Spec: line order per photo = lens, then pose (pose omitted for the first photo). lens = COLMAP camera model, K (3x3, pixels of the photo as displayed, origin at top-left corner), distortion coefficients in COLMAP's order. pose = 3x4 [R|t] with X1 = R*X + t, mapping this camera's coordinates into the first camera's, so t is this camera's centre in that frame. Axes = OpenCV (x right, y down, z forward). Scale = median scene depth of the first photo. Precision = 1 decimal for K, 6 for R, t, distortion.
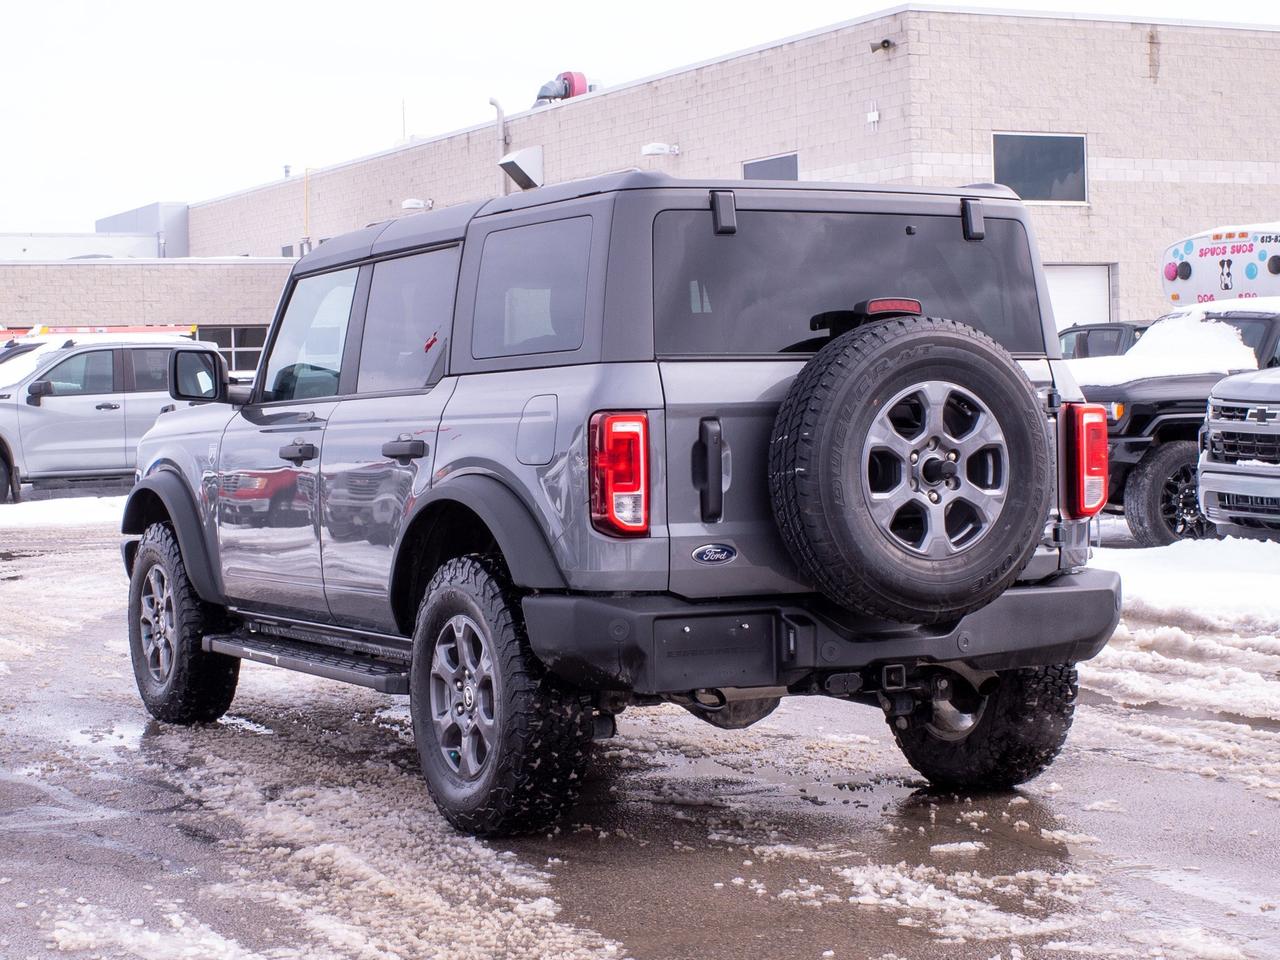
lens RADIAL K [[2577.9, 0, 640.2], [0, 2577.9, 423.6], [0, 0, 1]] dist [-0.064804, 0.044193]
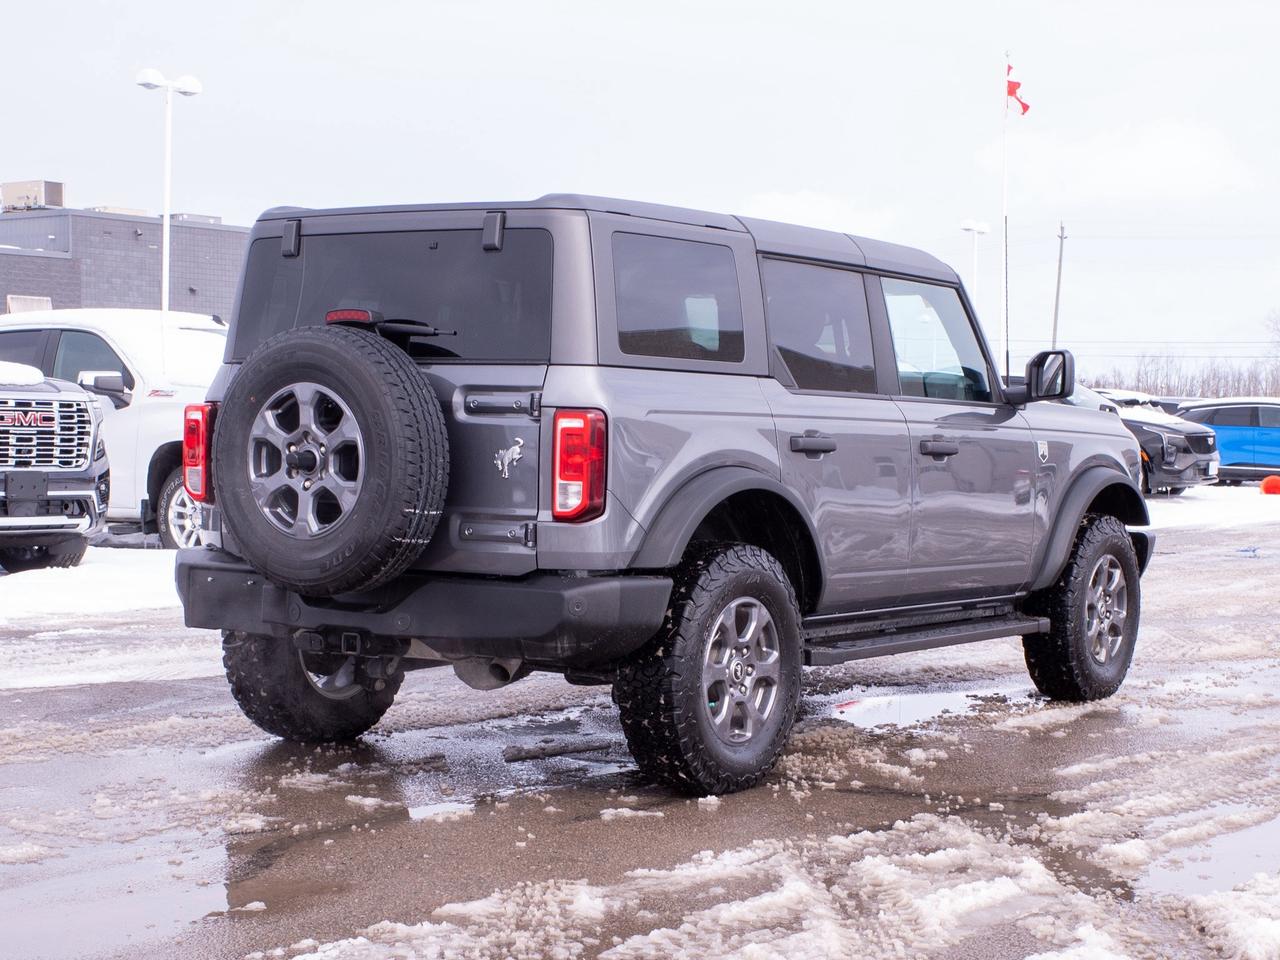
lens RADIAL K [[2386.5, 0, 493.8], [0, 2386.5, 482.3], [0, 0, 1]] dist [-0.024353, 0.362311]
pose [[0.417863, 0.050629, -0.907098, 1.026330], [-0.027489, 0.998693, 0.043078, -0.018710], [0.908094, 0.006934, 0.418709, 0.588954]]
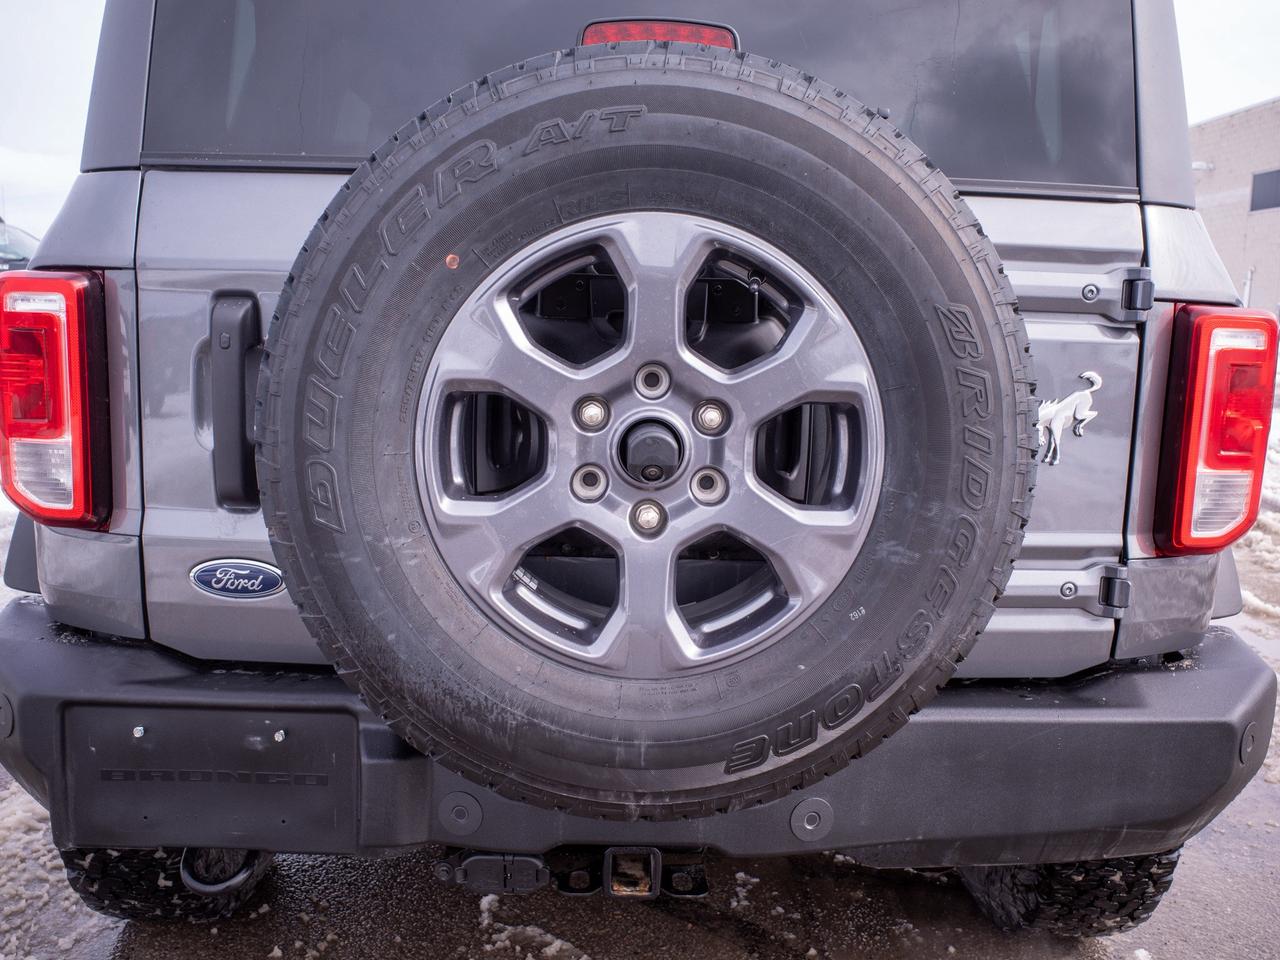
lens RADIAL K [[1172.9, 0, 640.0], [0, 1172.9, 480.0], [0, 0, 1]] dist [-0.054850, 0.046728]
pose [[0.893240, 0.108245, -0.436355, 0.175984], [-0.046774, 0.987690, 0.149264, -0.003255], [0.447141, -0.112919, 0.887308, 0.784102]]
